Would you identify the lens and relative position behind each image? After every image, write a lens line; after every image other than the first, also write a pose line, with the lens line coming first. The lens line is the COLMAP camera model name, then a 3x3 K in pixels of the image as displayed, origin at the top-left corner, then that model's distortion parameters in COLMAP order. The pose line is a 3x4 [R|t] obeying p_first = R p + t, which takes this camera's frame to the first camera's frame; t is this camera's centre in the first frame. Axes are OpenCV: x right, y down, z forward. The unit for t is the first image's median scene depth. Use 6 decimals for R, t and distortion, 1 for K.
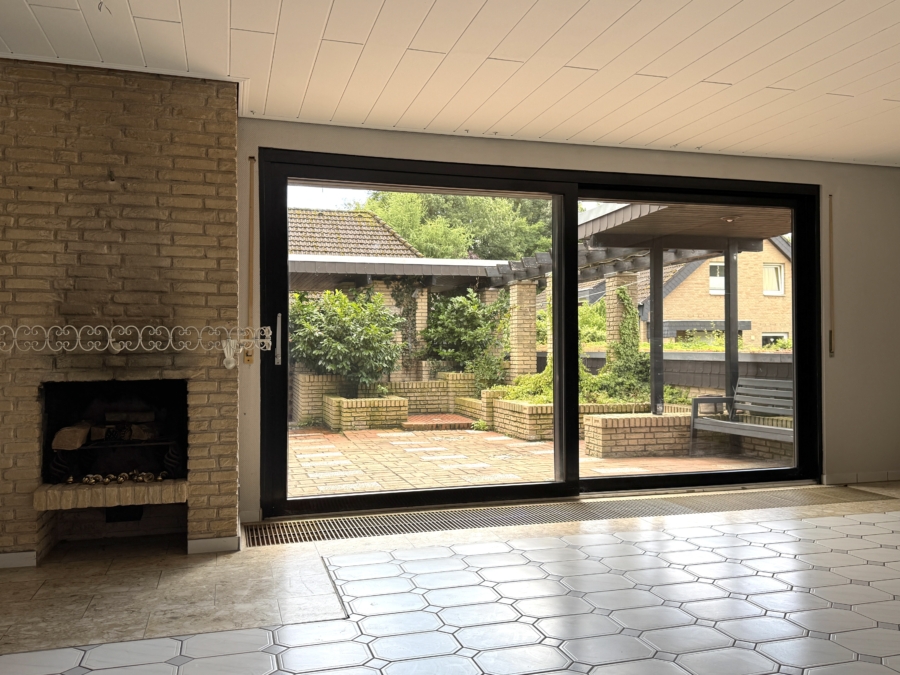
lens RADIAL K [[759.2, 0, 449.8], [0, 759.2, 338.8], [0, 0, 1]] dist [-0.000177, -0.000012]
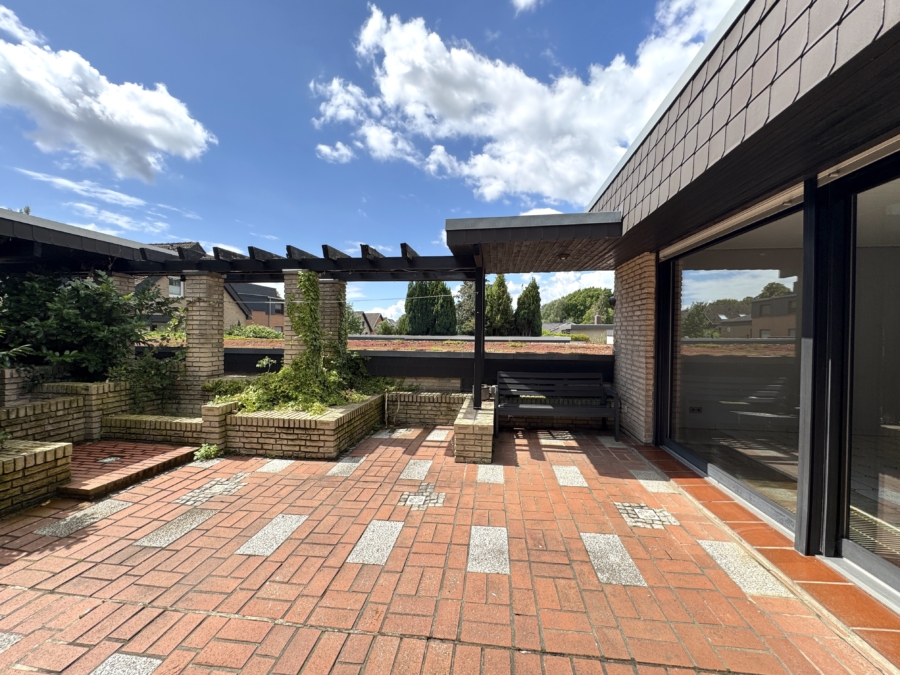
lens RADIAL K [[359.5, 0, 449.8], [0, 359.5, 337.4], [0, 0, 1]] dist [-0.001611, -0.000058]
pose [[0.404401, -0.005233, 0.914567, -0.176519], [-0.022172, 0.999634, 0.015524, -0.012710], [-0.914313, -0.026556, 0.404137, 0.571362]]
